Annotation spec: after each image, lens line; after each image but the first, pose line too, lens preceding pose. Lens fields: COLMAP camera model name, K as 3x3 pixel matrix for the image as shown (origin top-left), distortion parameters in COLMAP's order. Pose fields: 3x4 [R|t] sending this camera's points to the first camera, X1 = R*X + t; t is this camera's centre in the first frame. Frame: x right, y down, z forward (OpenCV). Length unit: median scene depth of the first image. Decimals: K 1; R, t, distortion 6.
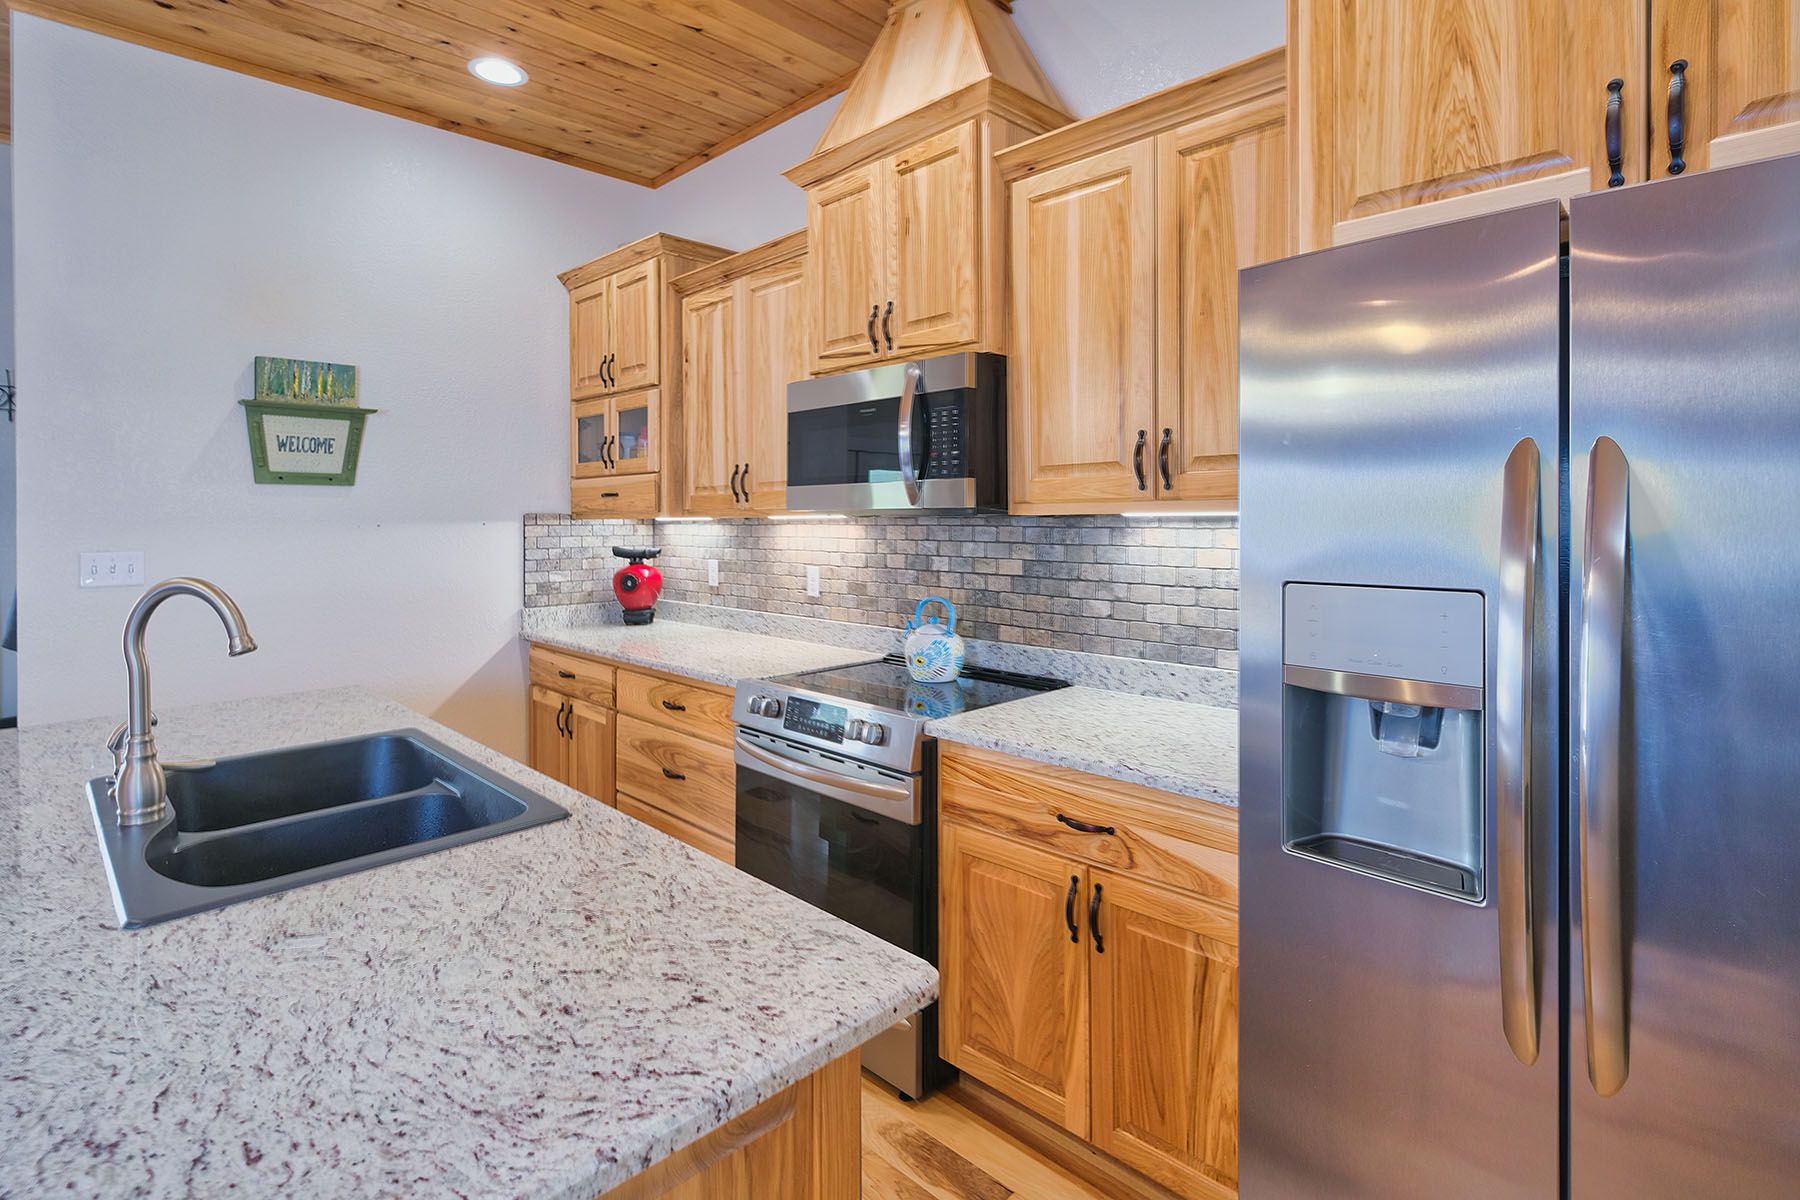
lens RADIAL K [[893.1, 0, 899.1], [0, 893.1, 506.3], [0, 0, 1]] dist [-0.000801, -0.000039]
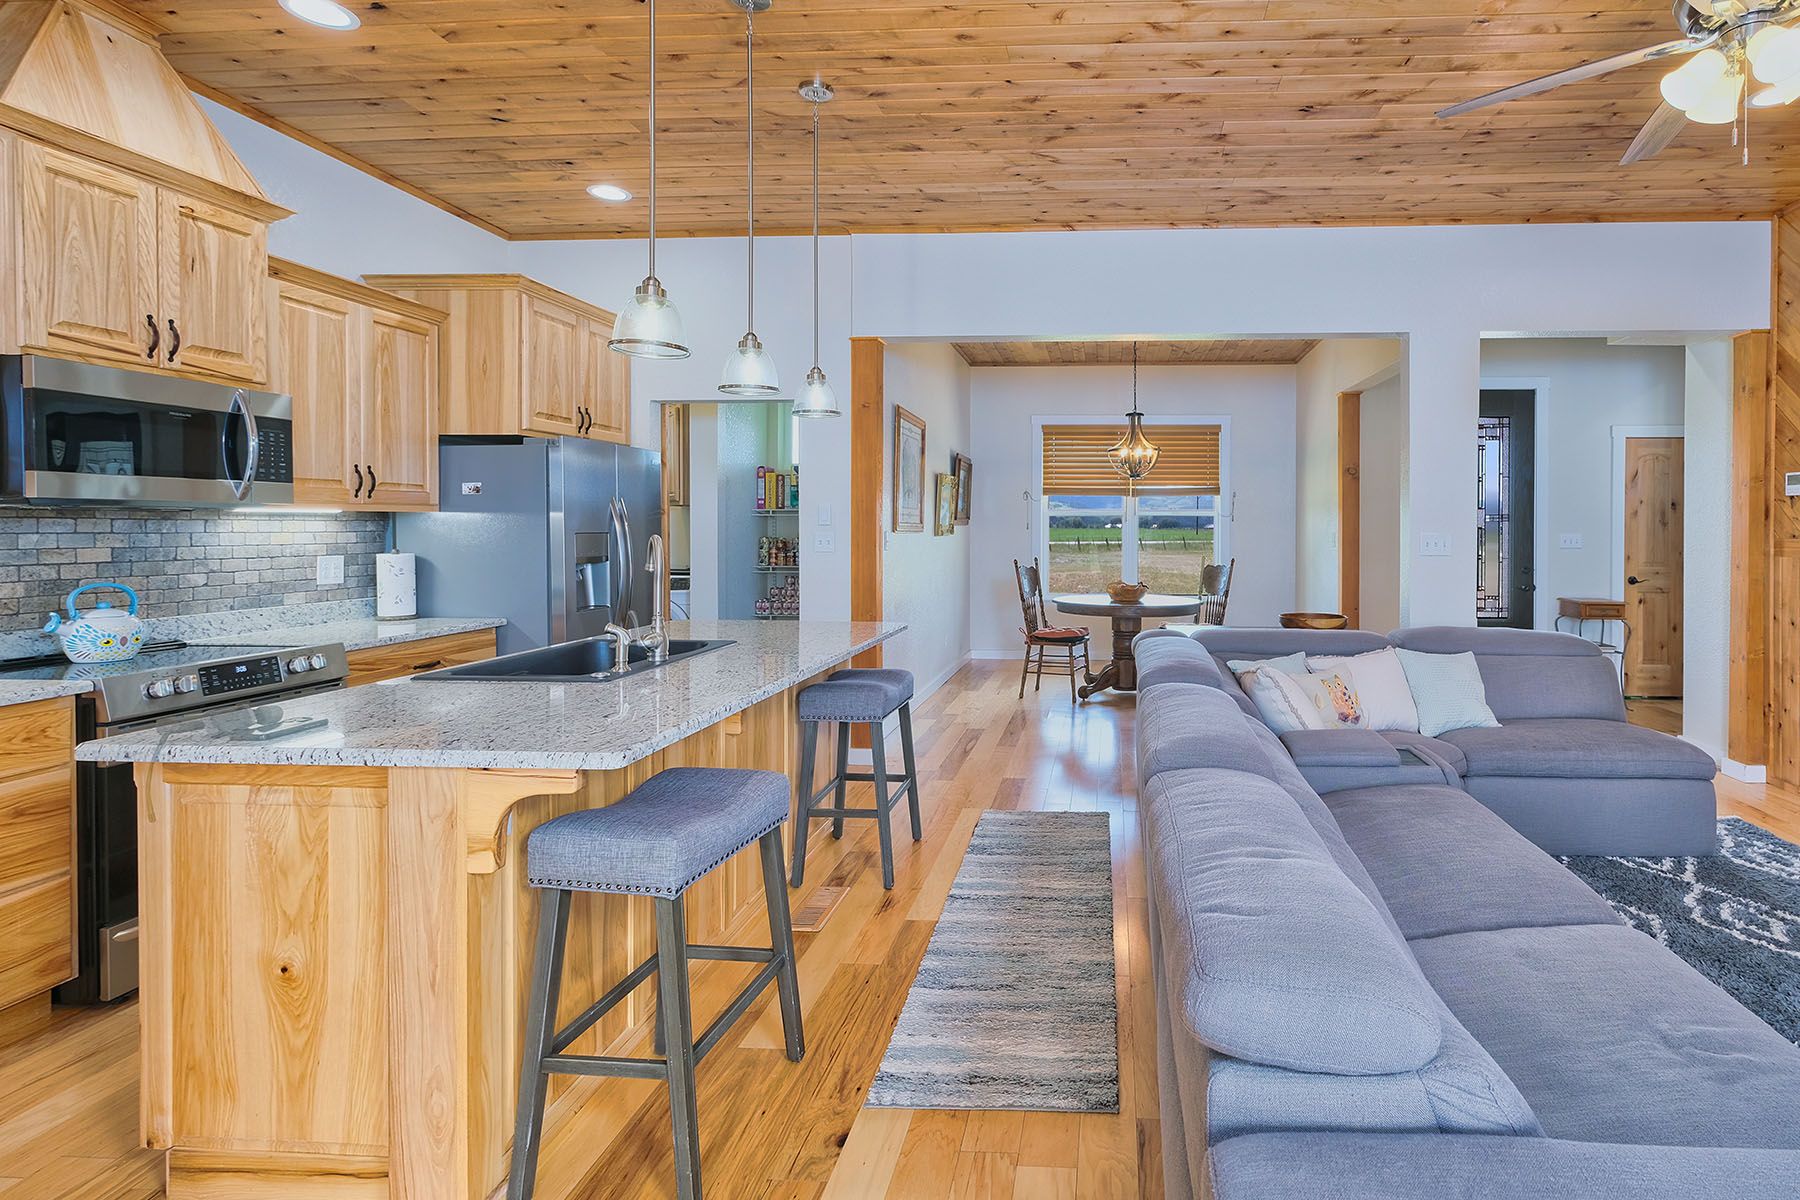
lens RADIAL K [[811.6, 0, 905.8], [0, 811.6, 541.6], [0, 0, 1]] dist [0.000234, 0.000053]
pose [[-0.514362, -0.008571, 0.857530, -1.411573], [-0.001741, 0.999958, 0.008950, 0.045606], [-0.857572, 0.003110, -0.514355, 0.738282]]
